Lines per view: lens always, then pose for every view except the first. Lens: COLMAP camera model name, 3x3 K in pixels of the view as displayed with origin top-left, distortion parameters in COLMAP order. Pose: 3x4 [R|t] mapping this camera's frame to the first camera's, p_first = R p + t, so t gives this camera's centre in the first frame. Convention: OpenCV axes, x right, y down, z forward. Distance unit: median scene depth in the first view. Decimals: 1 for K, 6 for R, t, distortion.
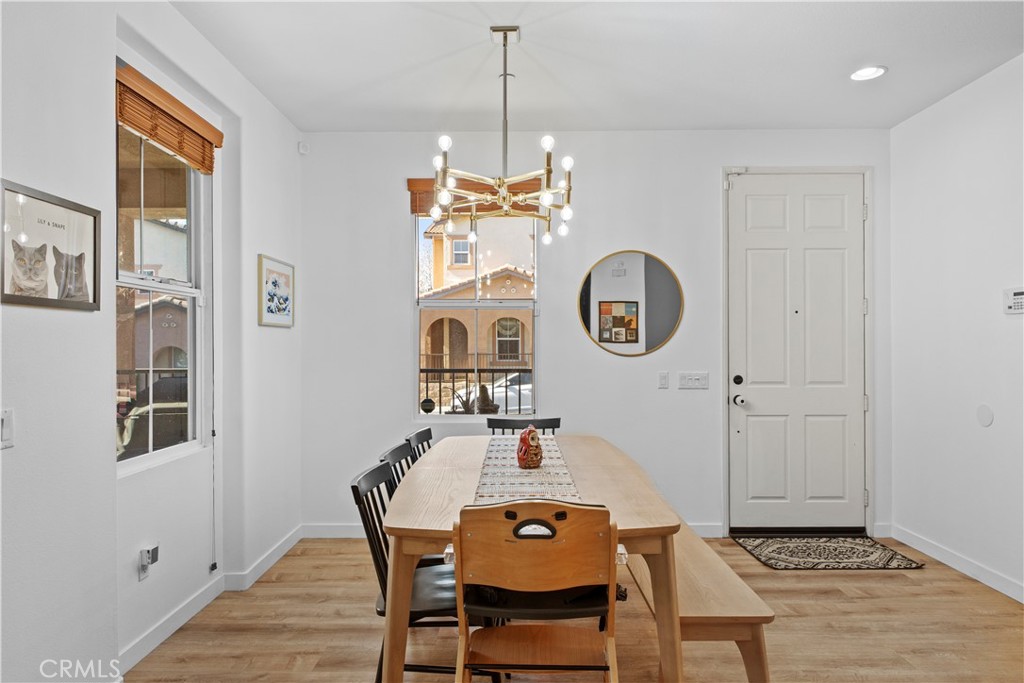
lens RADIAL K [[652.5, 0, 515.9], [0, 652.5, 347.7], [0, 0, 1]] dist [0.010861, -0.000367]
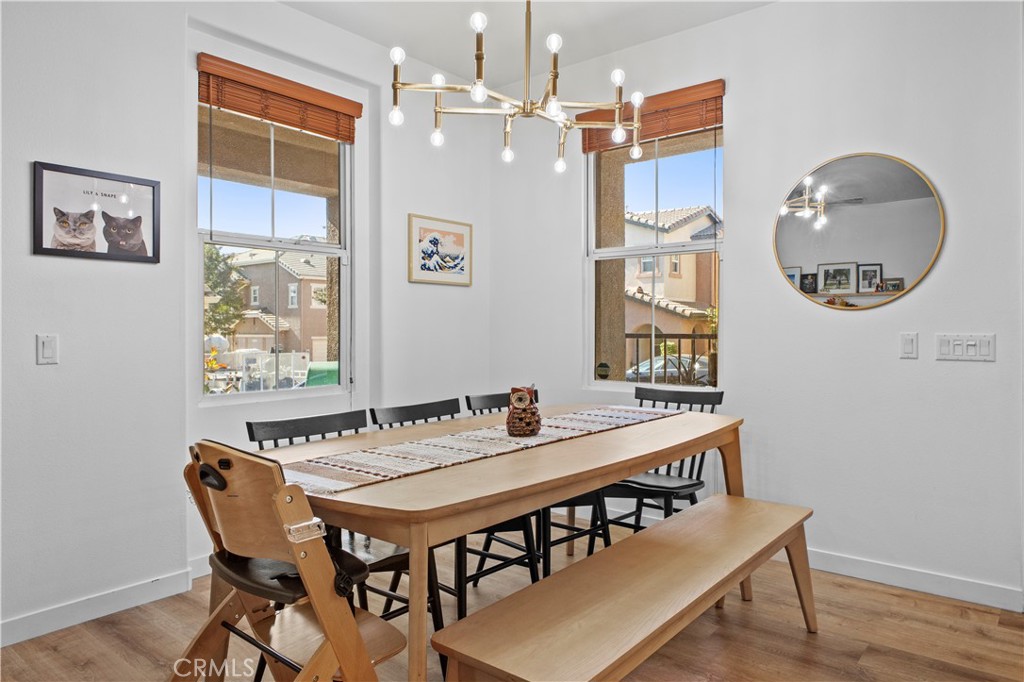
lens RADIAL K [[676.6, 0, 508.9], [0, 676.6, 333.0], [0, 0, 1]] dist [0.006568, 0.001980]
pose [[0.765234, 0.002848, -0.643746, 0.465772], [-0.001595, 0.999996, 0.002528, 0.047989], [0.643750, -0.000908, 0.765235, 0.304916]]
